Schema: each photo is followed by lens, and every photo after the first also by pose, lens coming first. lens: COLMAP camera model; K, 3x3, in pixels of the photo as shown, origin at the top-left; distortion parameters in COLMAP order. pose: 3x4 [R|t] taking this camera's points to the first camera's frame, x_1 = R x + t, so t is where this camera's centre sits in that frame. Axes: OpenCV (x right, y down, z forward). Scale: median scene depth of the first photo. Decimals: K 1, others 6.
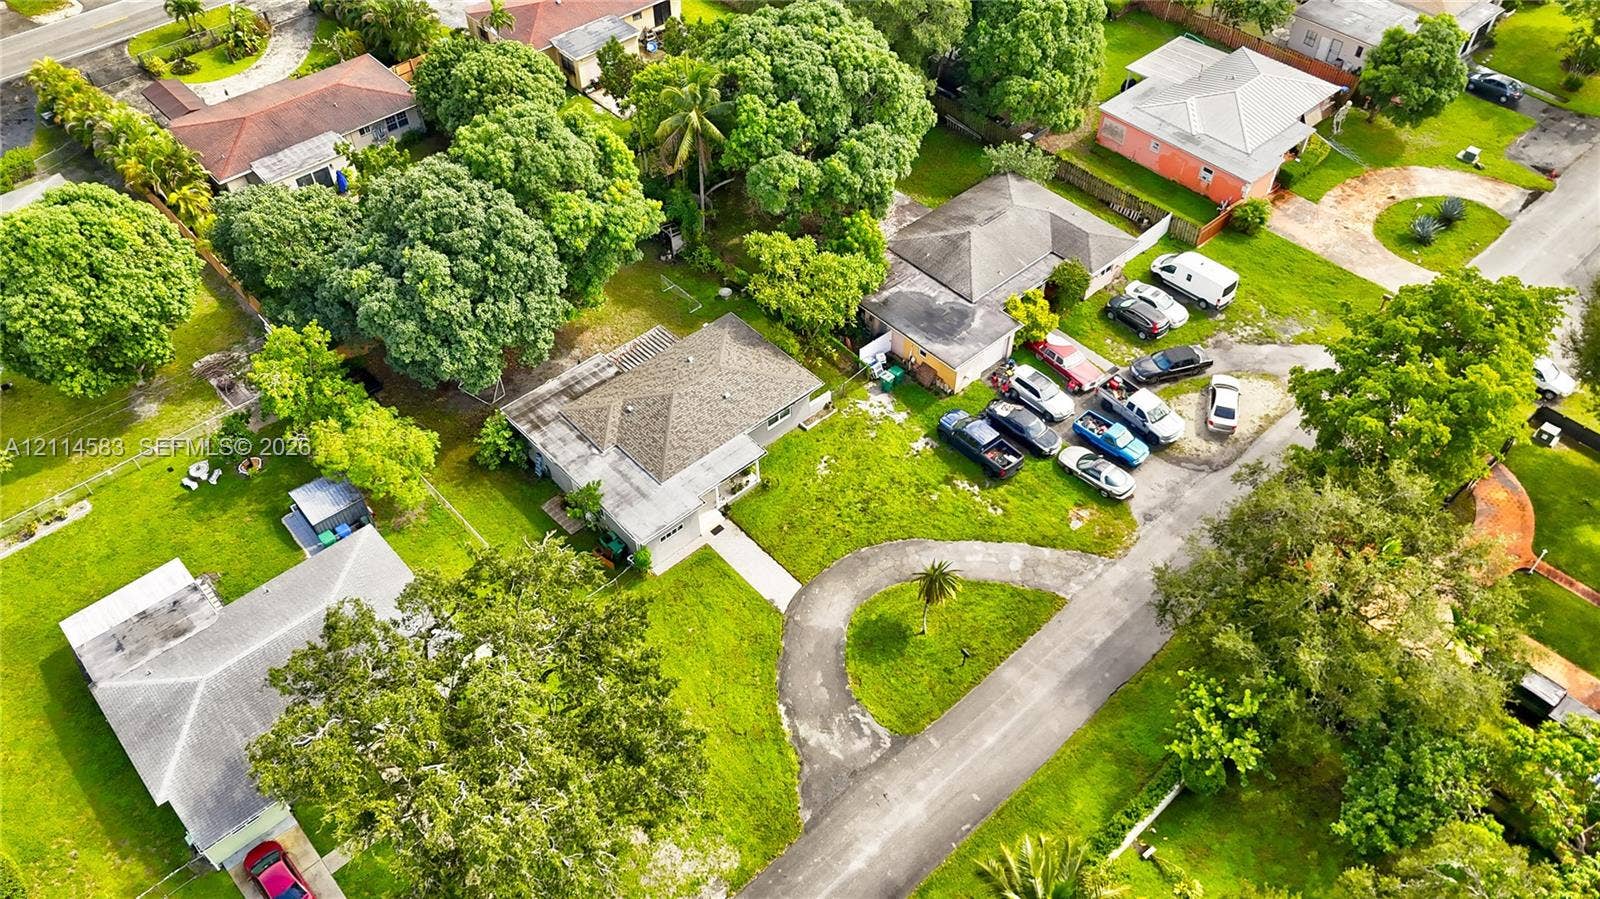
lens RADIAL K [[1192.0, 0, 799.3], [0, 1192.0, 459.4], [0, 0, 1]] dist [0.089743, -0.095419]
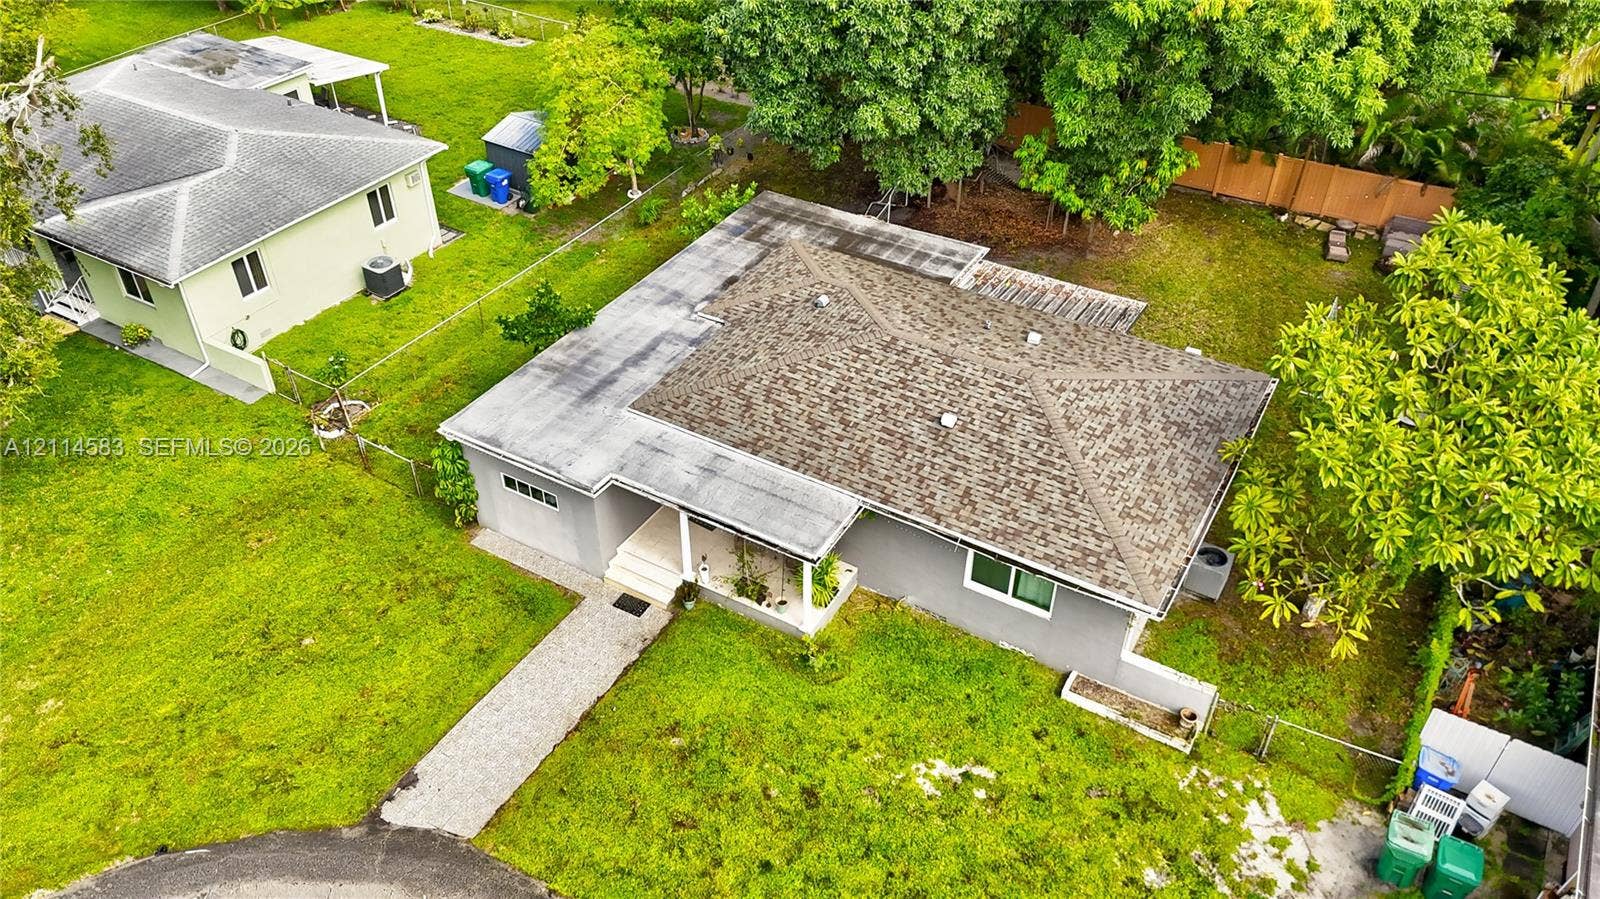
lens RADIAL K [[1192.0, 0, 799.3], [0, 1192.0, 459.4], [0, 0, 1]] dist [0.089743, -0.095419]
pose [[0.292178, 0.599446, -0.745182, 0.205681], [-0.706334, 0.660571, 0.254437, -0.107816], [0.644767, 0.452007, 0.616414, 0.765217]]
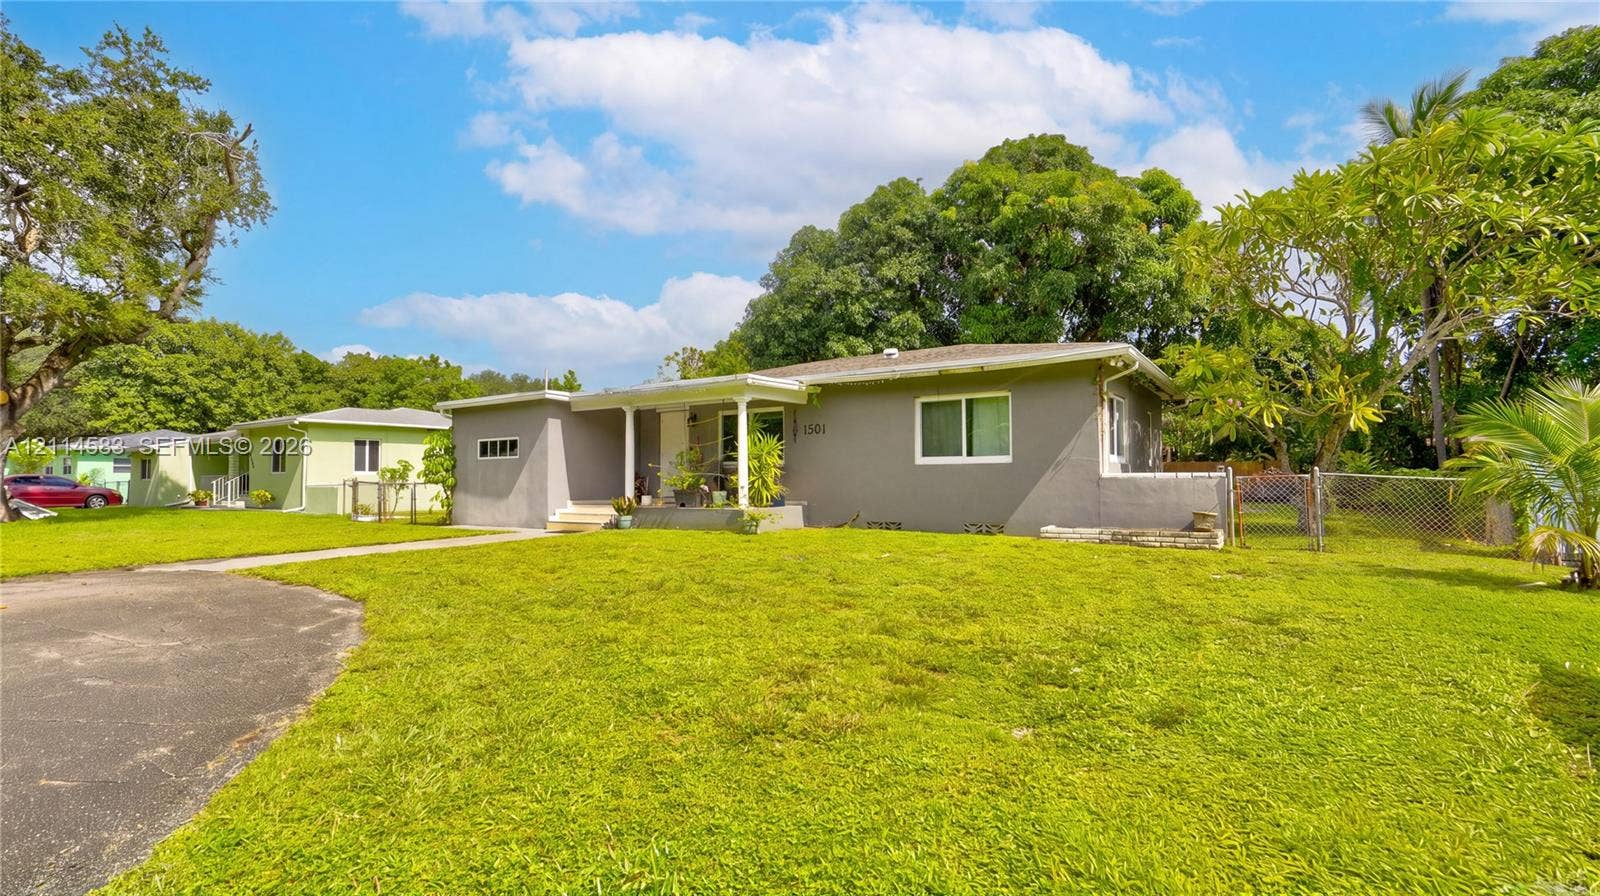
lens RADIAL K [[732.5, 0, 808.1], [0, 732.5, 451.1], [0, 0, 1]] dist [0.002339, 0.000770]
pose [[0.241447, -0.042153, -0.969498, 0.165259], [-0.708841, 0.674658, -0.205865, 0.035596], [0.662757, 0.736926, 0.133014, 0.988310]]
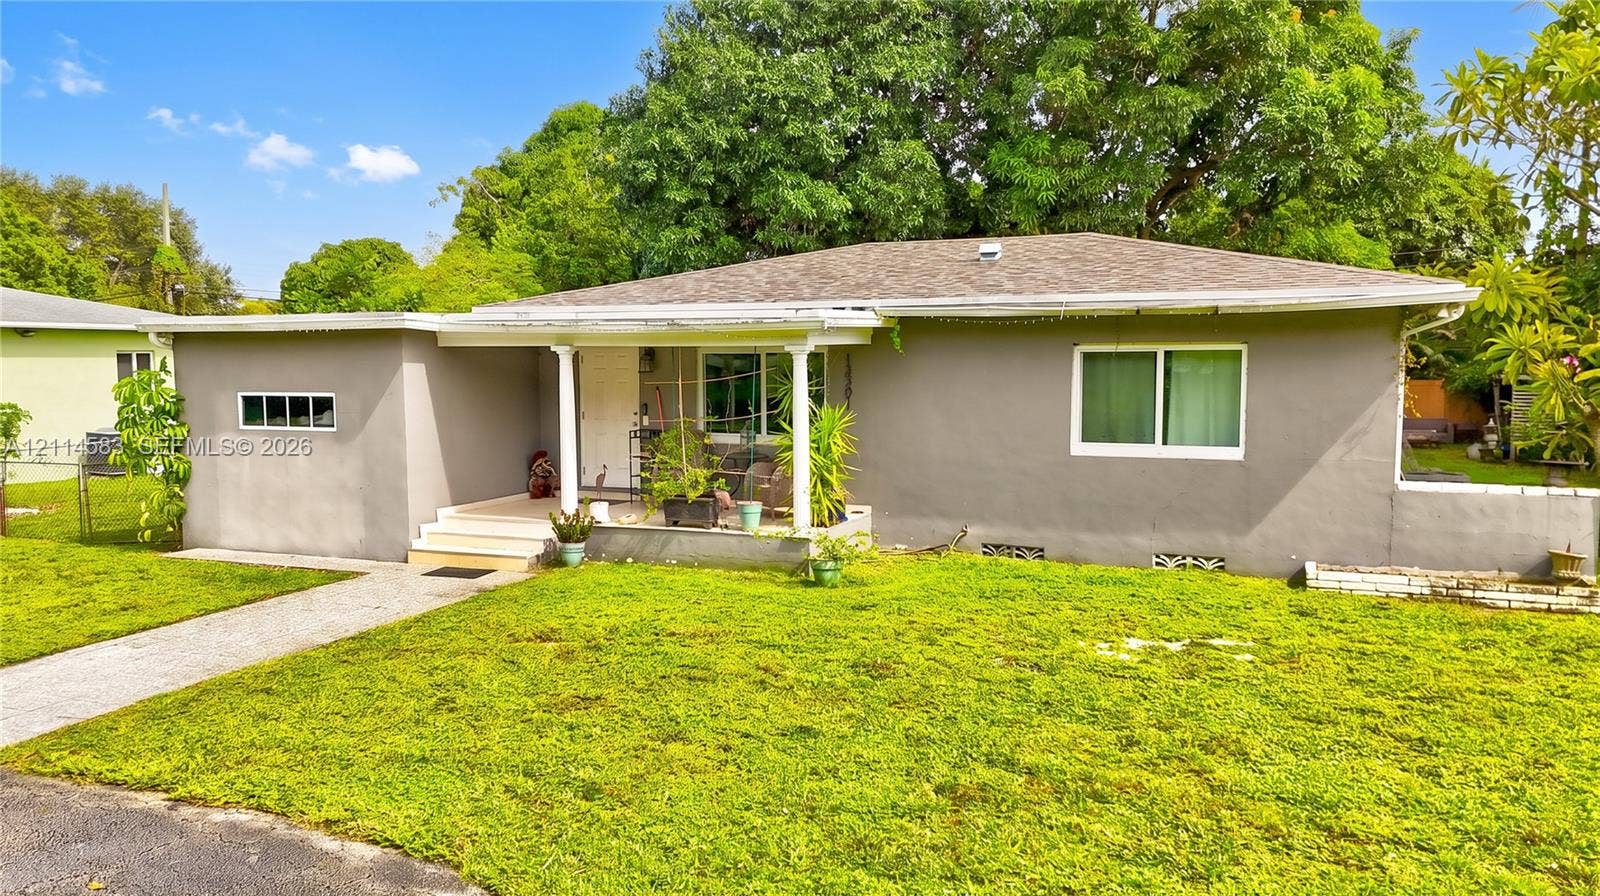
lens RADIAL K [[1192.0, 0, 799.3], [0, 1192.0, 457.9], [0, 0, 1]] dist [0.089743, -0.095419]
pose [[0.418596, 0.072564, -0.905269, 0.139363], [-0.665296, 0.703022, -0.251280, 0.057459], [0.618190, 0.707457, 0.342558, 0.939564]]
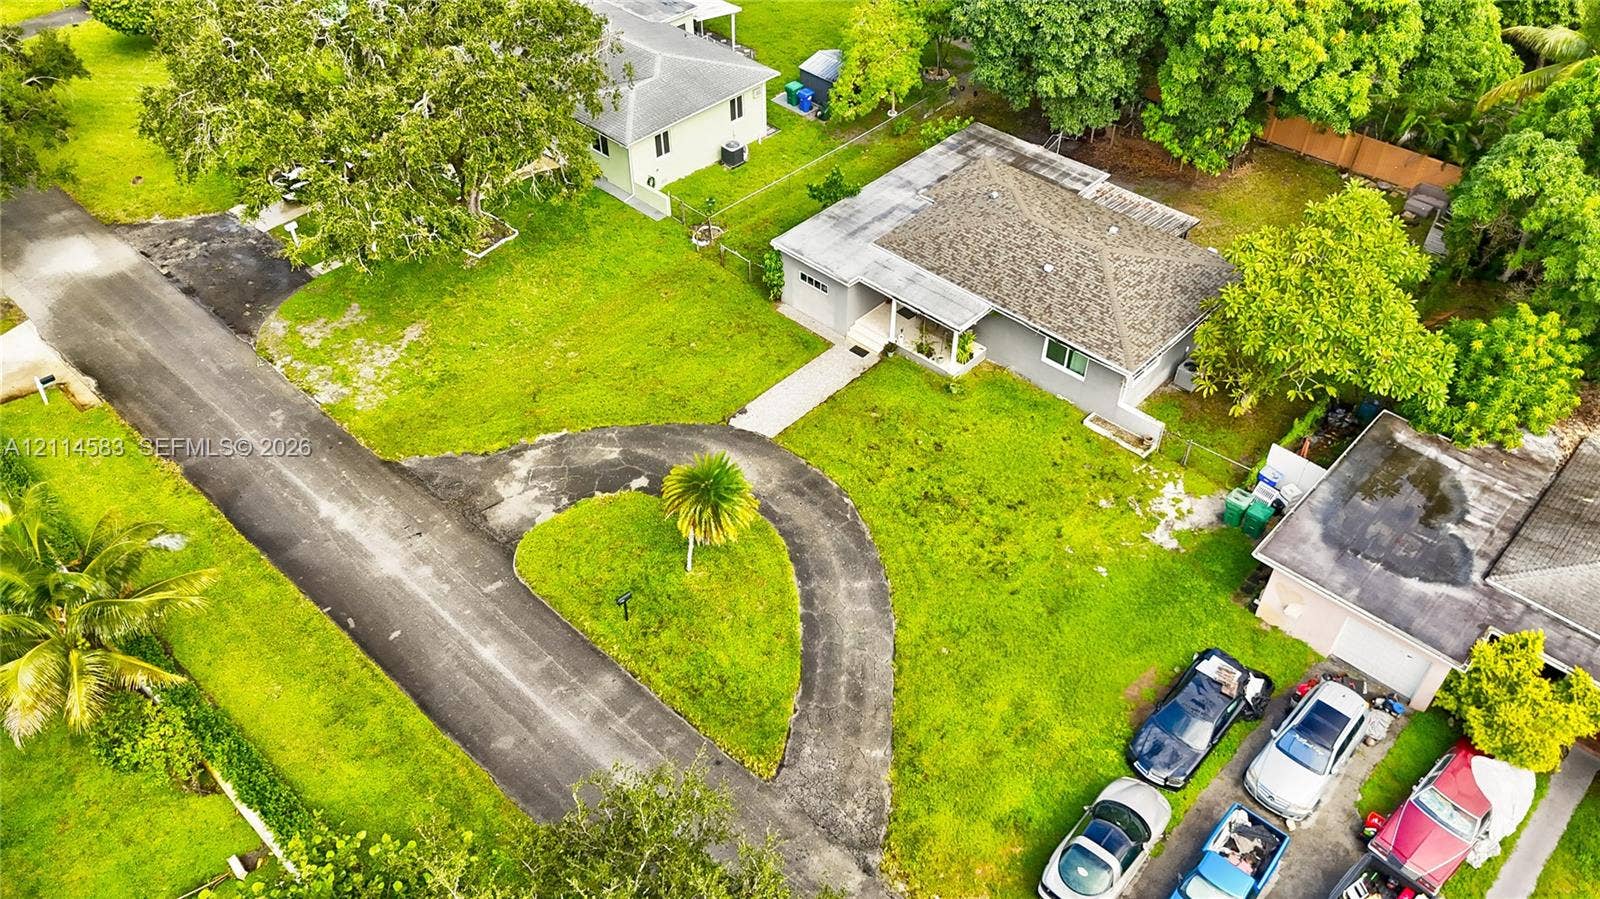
lens RADIAL K [[1192.0, 0, 799.3], [0, 1192.0, 459.4], [0, 0, 1]] dist [0.089743, -0.095419]
pose [[0.072641, 0.684461, -0.725422, 0.481056], [-0.732994, 0.529876, 0.426557, -0.180430], [0.676345, 0.500745, 0.540197, 0.617565]]
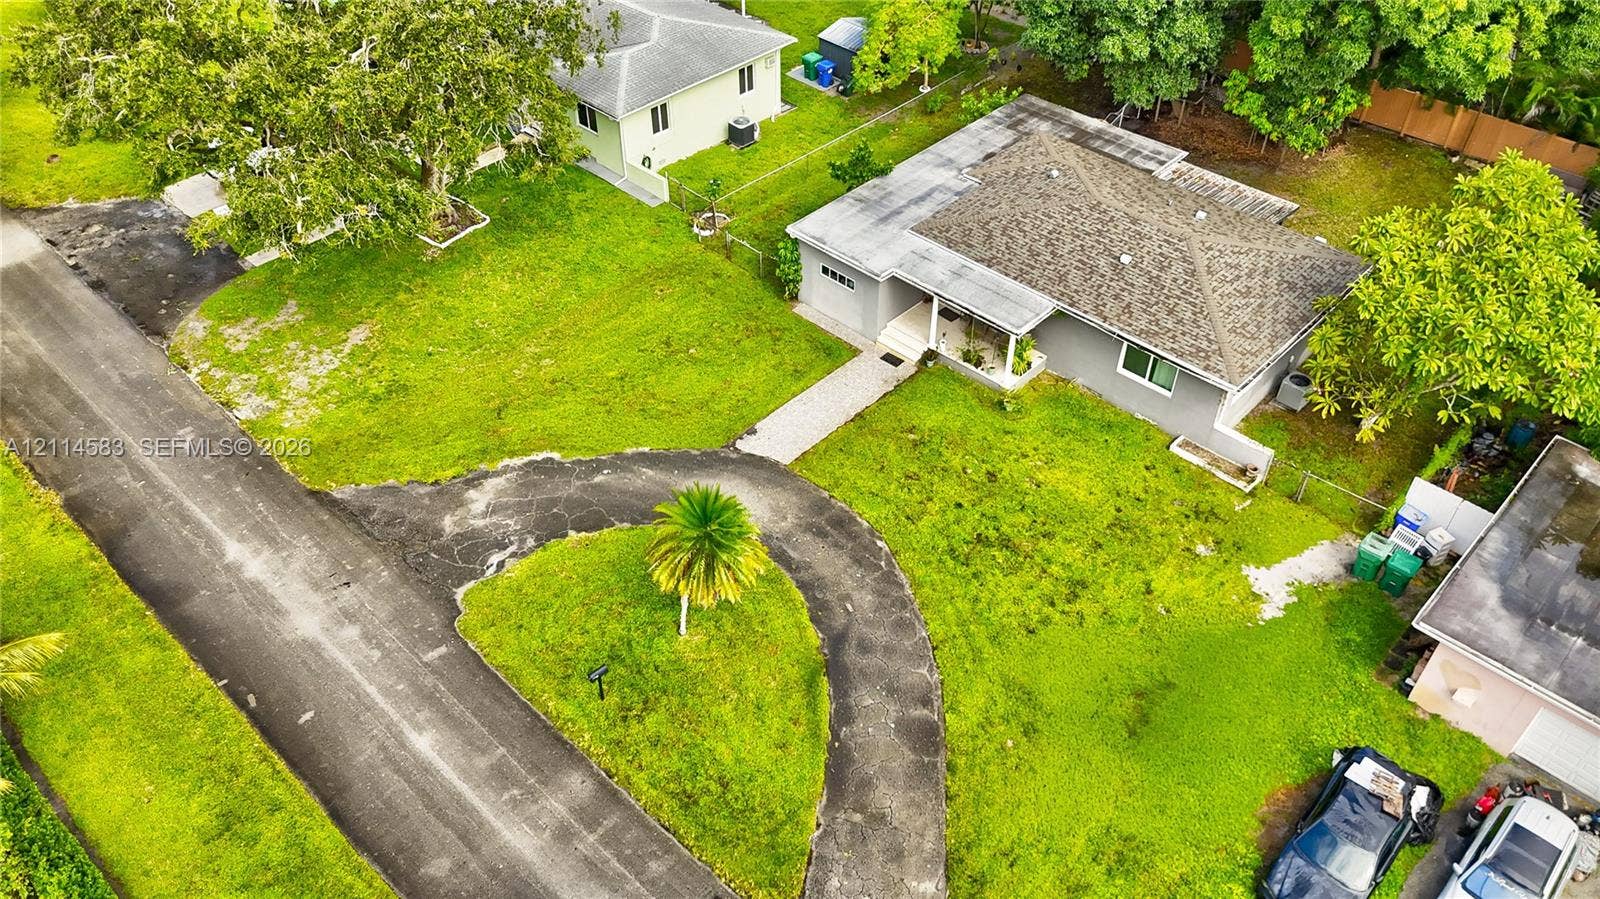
lens RADIAL K [[1192.0, 0, 799.3], [0, 1192.0, 459.4], [0, 0, 1]] dist [0.089743, -0.095419]
pose [[0.064500, 0.677012, -0.733140, 0.389522], [-0.733480, 0.530310, 0.425181, -0.129967], [0.676644, 0.510319, 0.530780, 0.672694]]
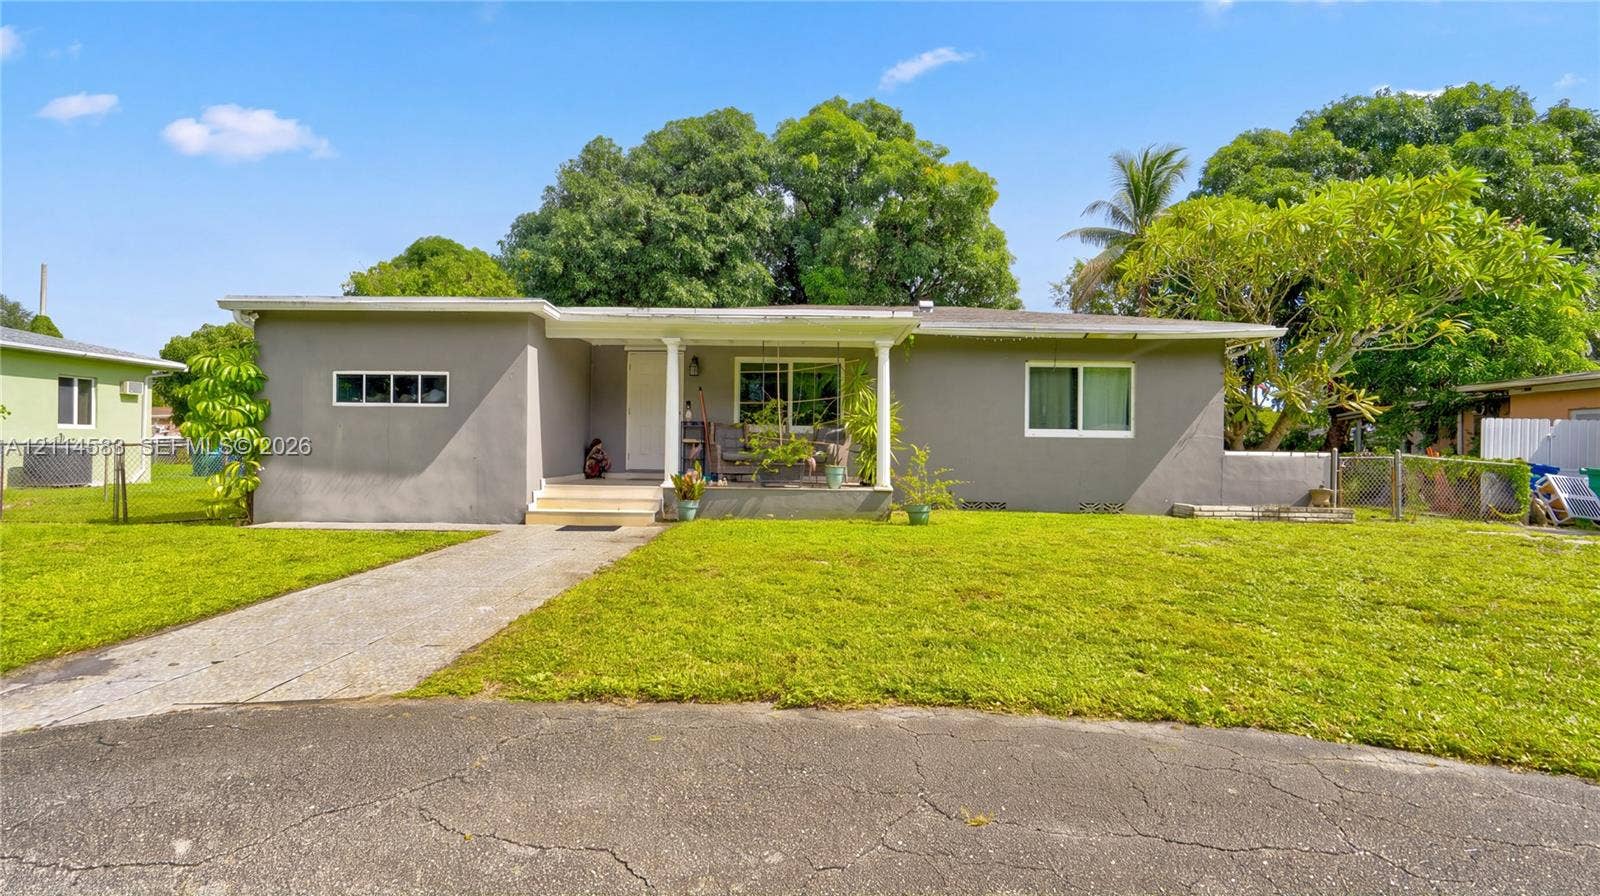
lens RADIAL K [[732.5, 0, 808.1], [0, 732.5, 451.1], [0, 0, 1]] dist [0.002339, 0.000770]
pose [[0.725733, 0.008333, -0.687926, 0.059100], [-0.513070, 0.672713, -0.533119, 0.101299], [0.458334, 0.739856, 0.492486, 0.926887]]
